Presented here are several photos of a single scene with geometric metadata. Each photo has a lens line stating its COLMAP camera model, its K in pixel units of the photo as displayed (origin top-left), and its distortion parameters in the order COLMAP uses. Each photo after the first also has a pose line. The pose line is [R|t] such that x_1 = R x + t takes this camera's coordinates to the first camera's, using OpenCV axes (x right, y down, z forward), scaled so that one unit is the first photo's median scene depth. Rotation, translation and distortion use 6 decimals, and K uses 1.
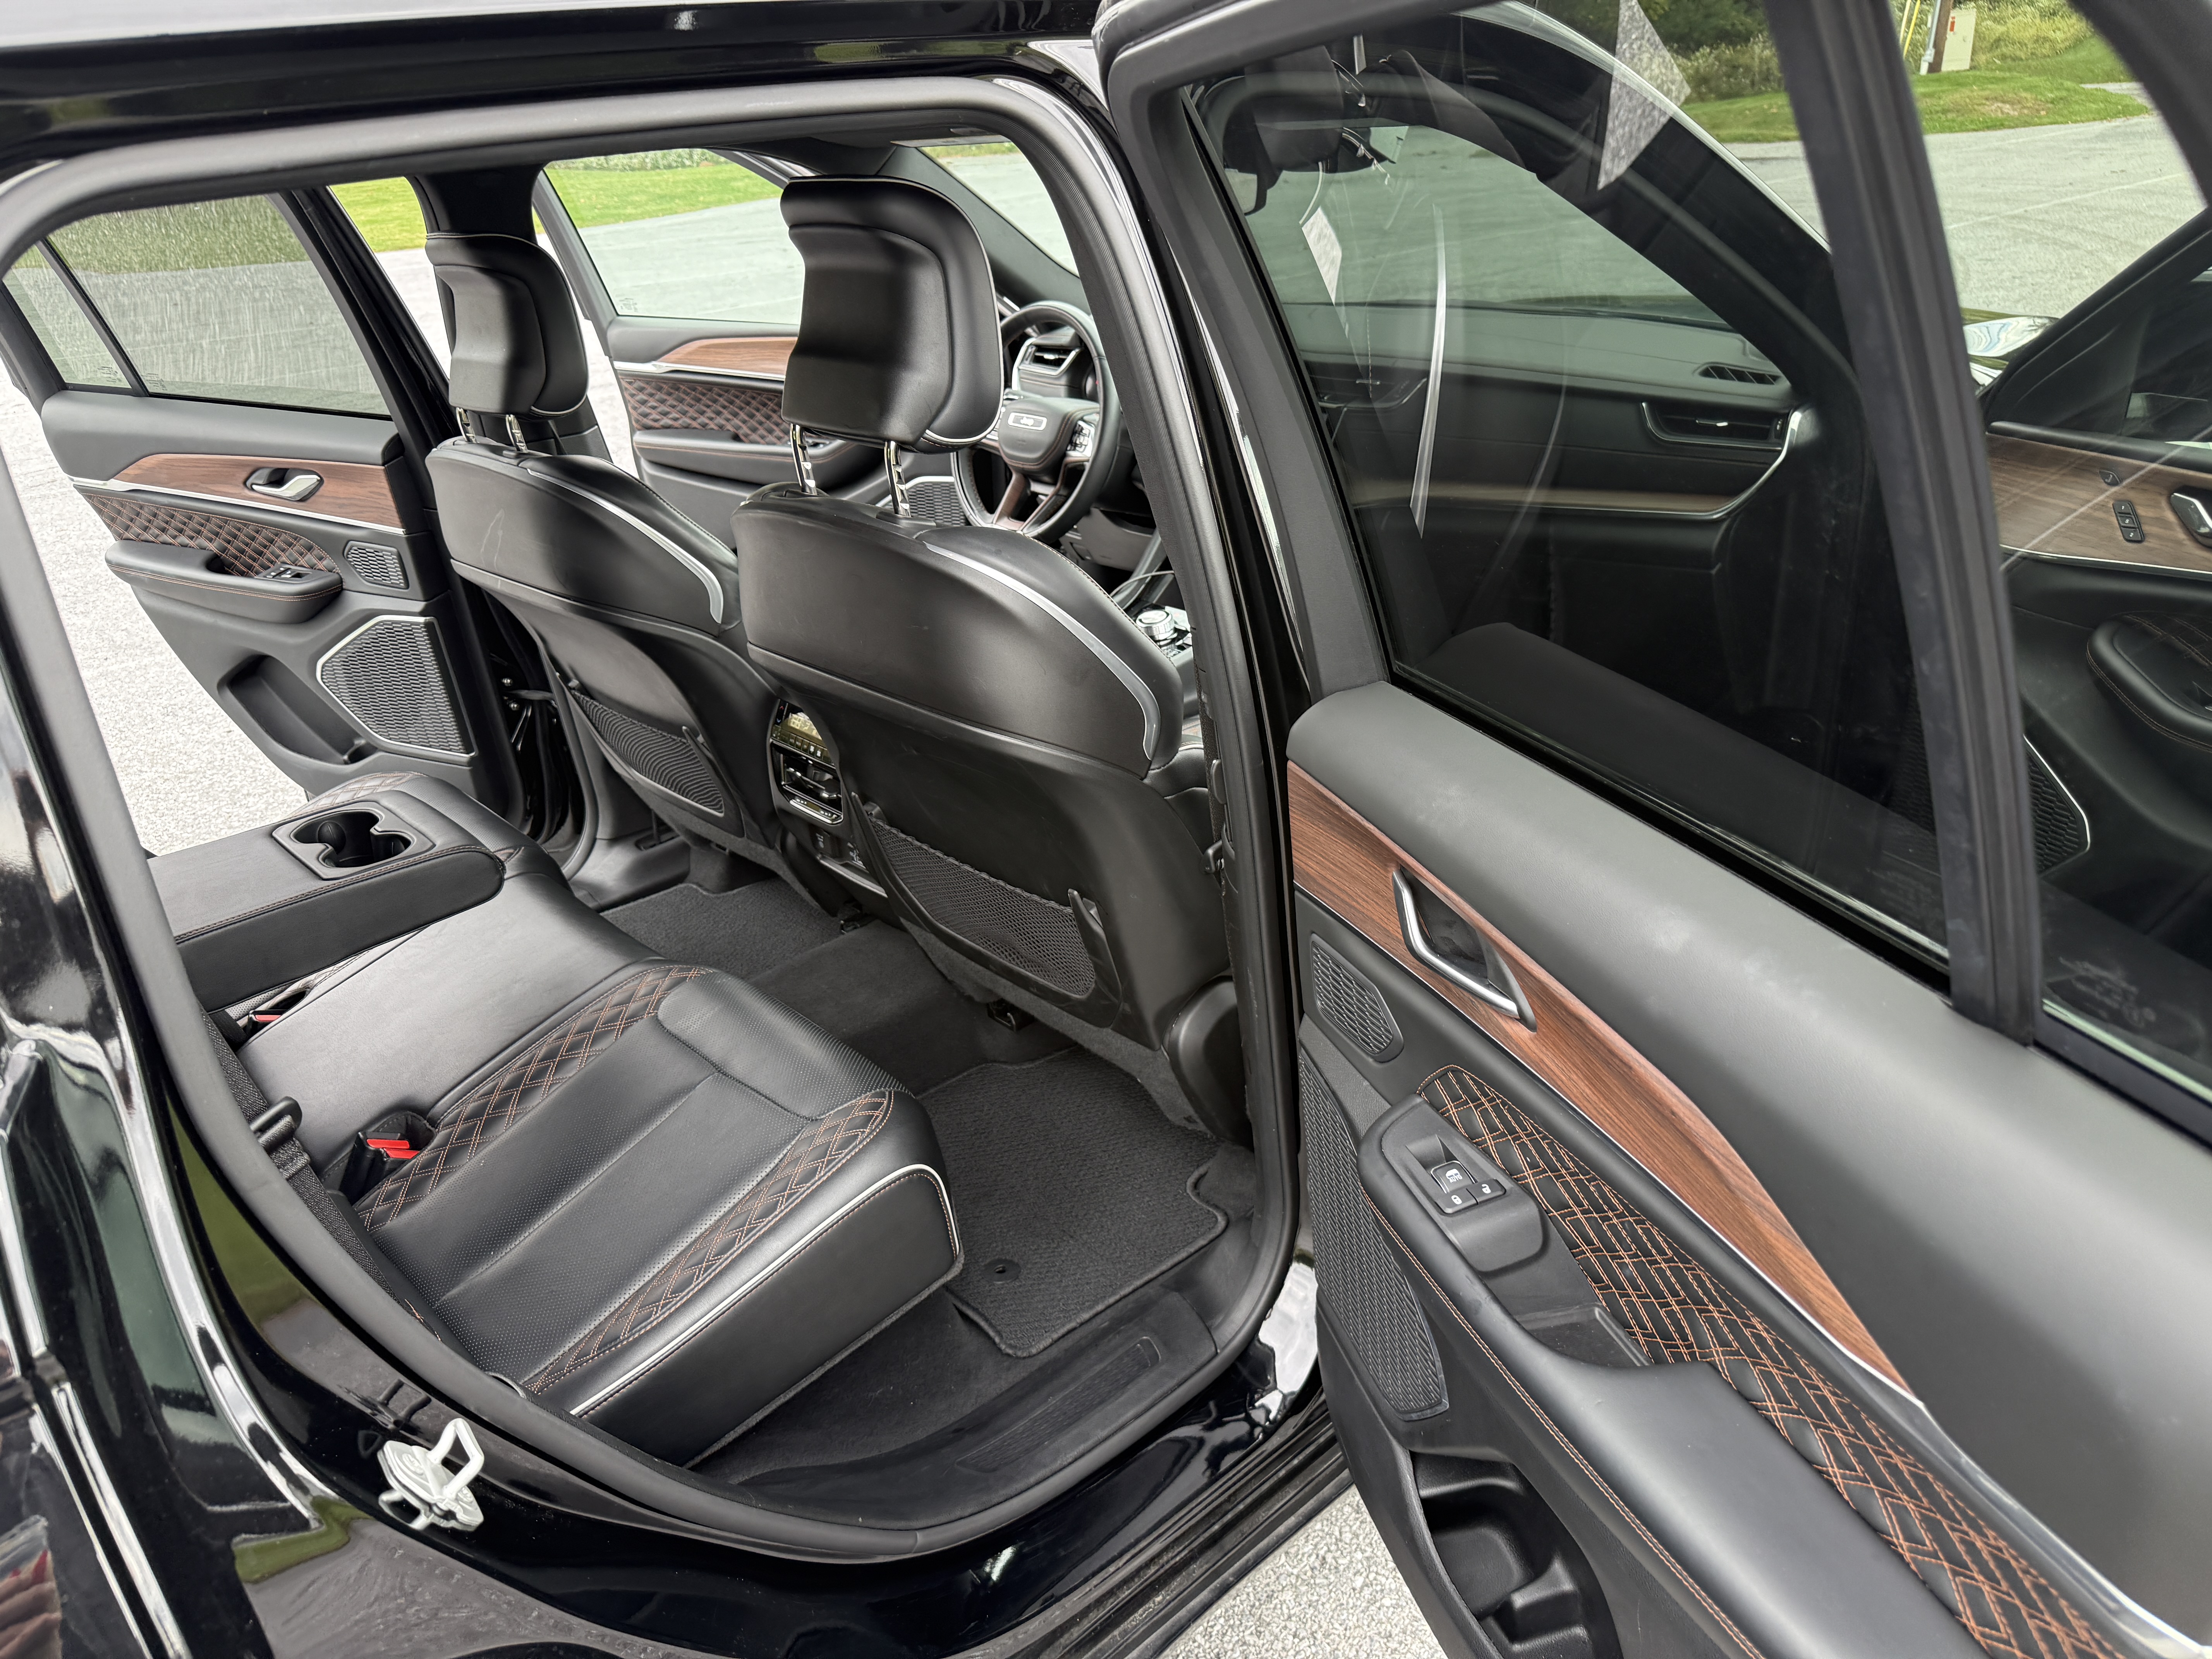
lens RADIAL K [[1583.1, 0, 1161.0], [0, 1583.1, 857.6], [0, 0, 1]] dist [0.010118, -0.019509]
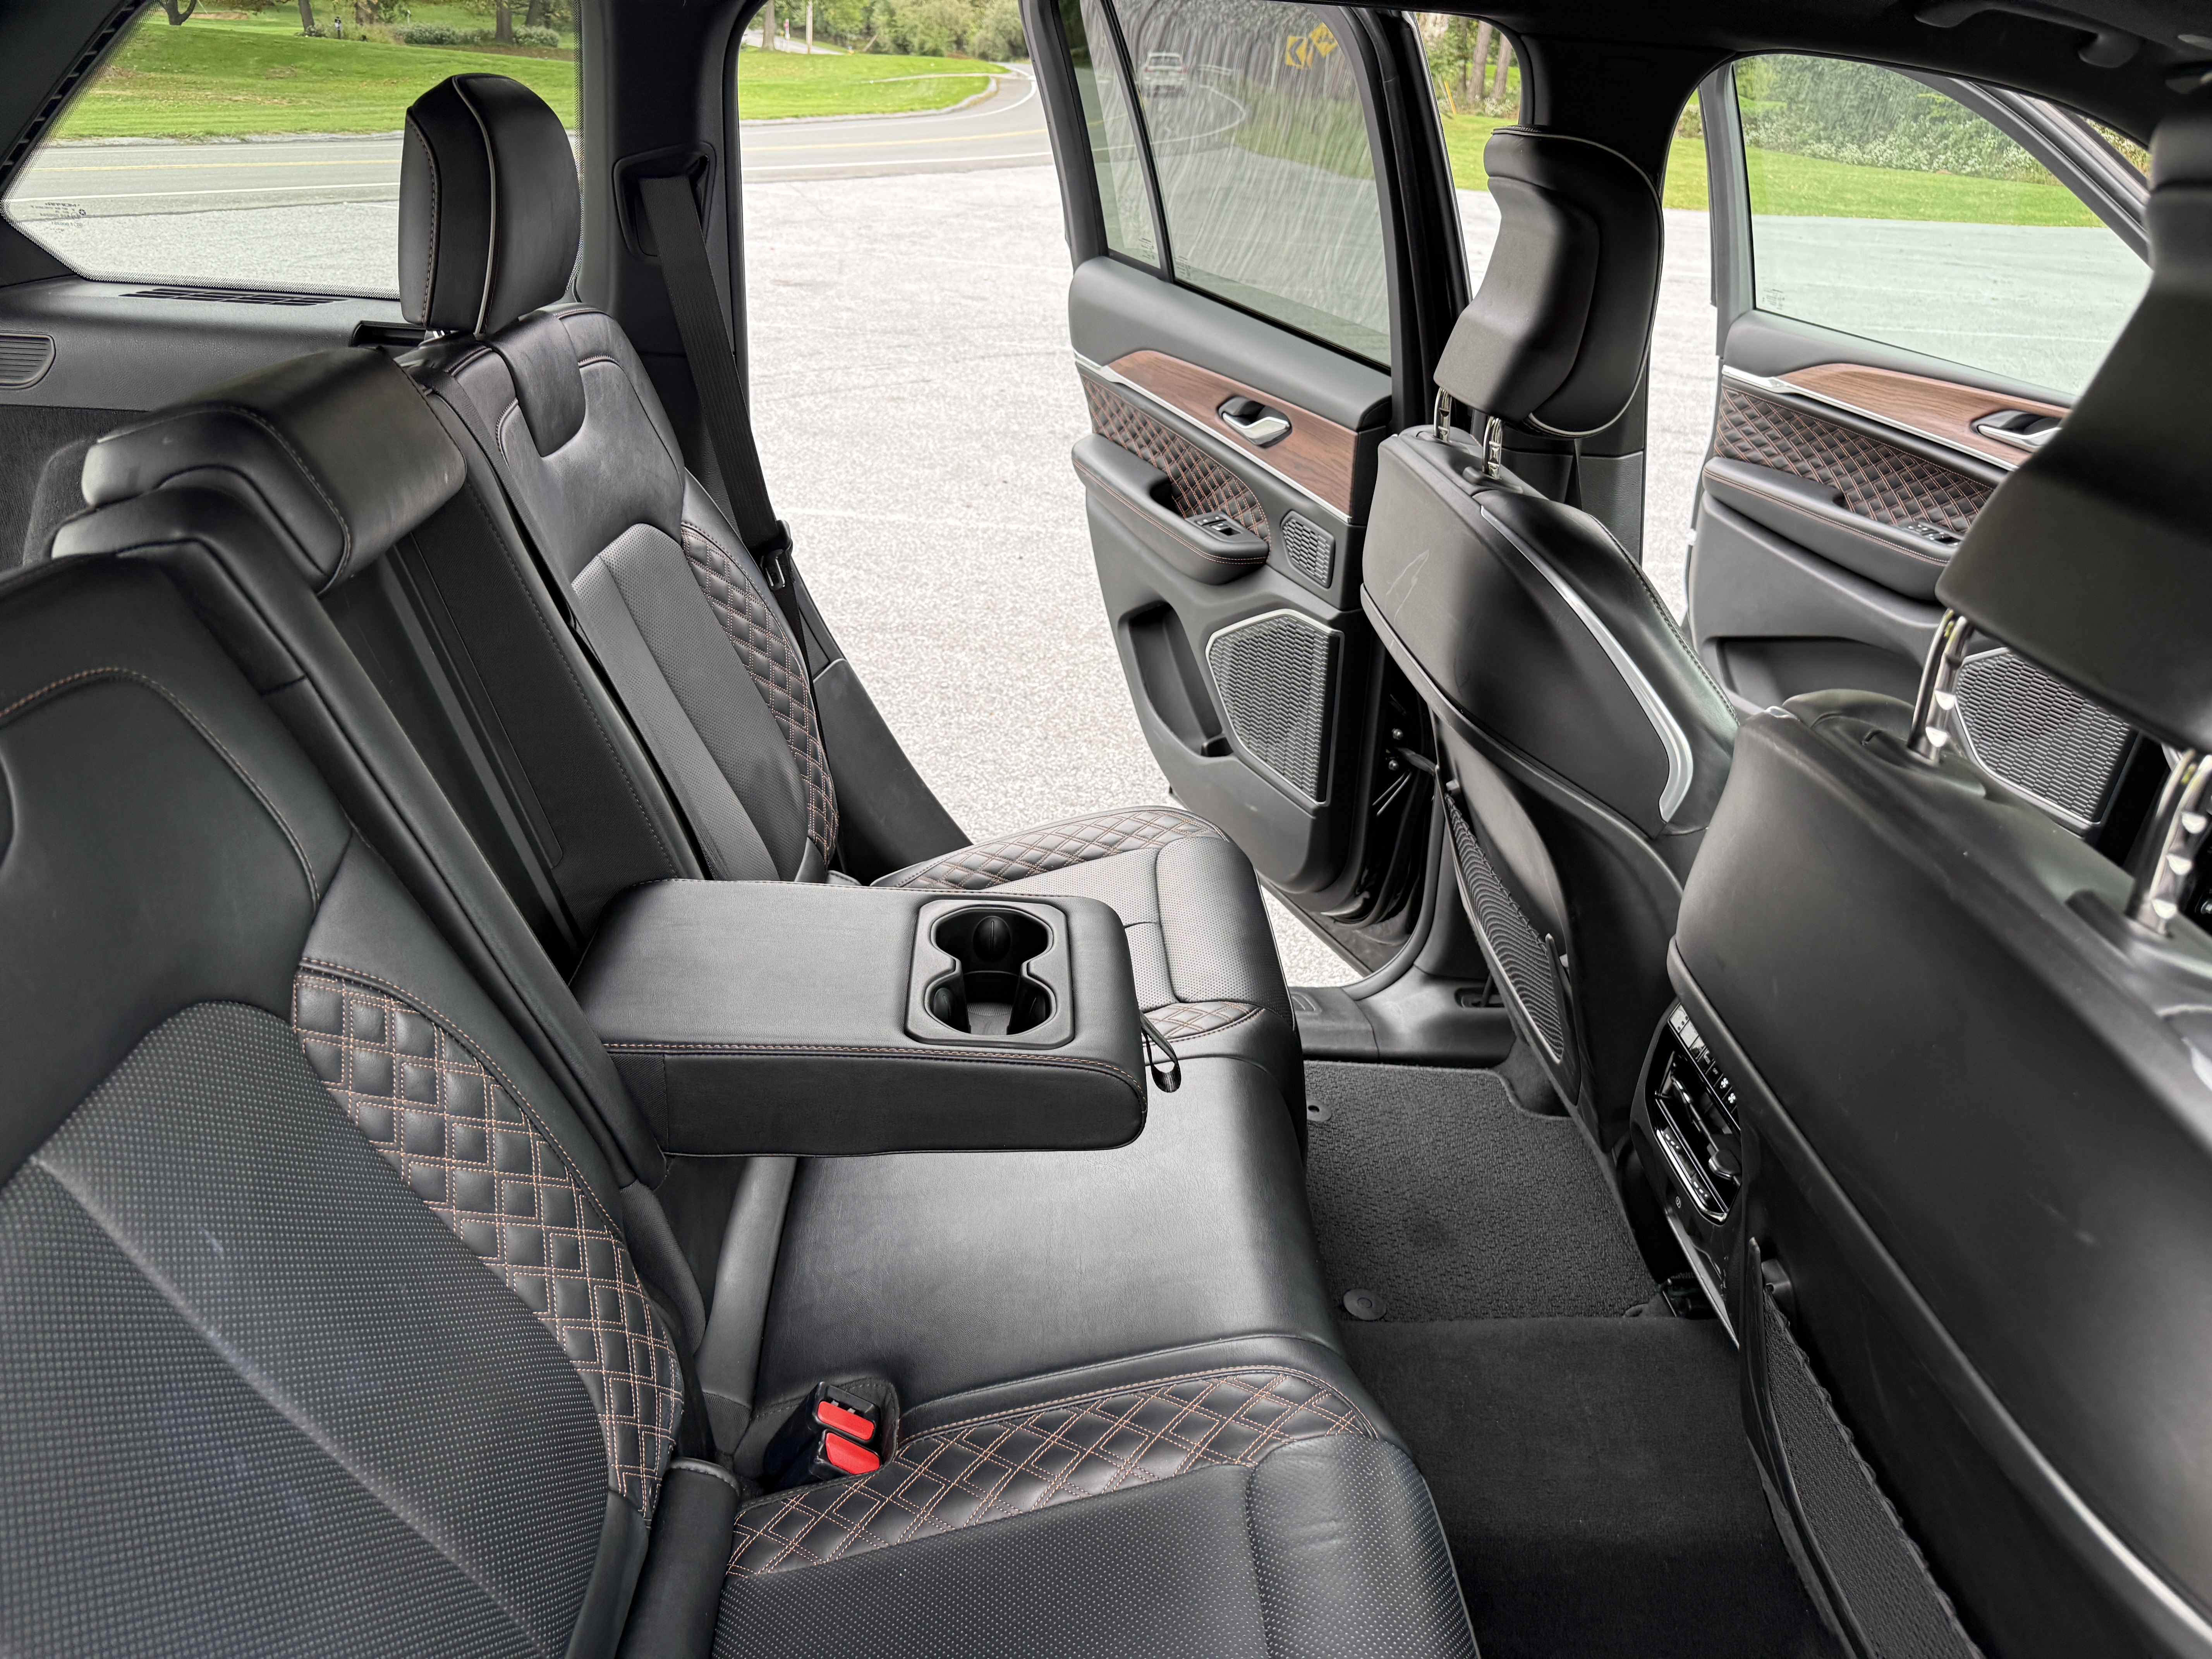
lens RADIAL K [[1607.7, 0, 1093.1], [0, 1607.7, 884.3], [0, 0, 1]] dist [0.009946, -0.026037]
pose [[0.748810, 0.396420, -0.531163, -0.081610], [-0.385435, 0.912419, 0.137592, -0.097817], [0.539188, 0.101699, 0.836023, 0.282459]]
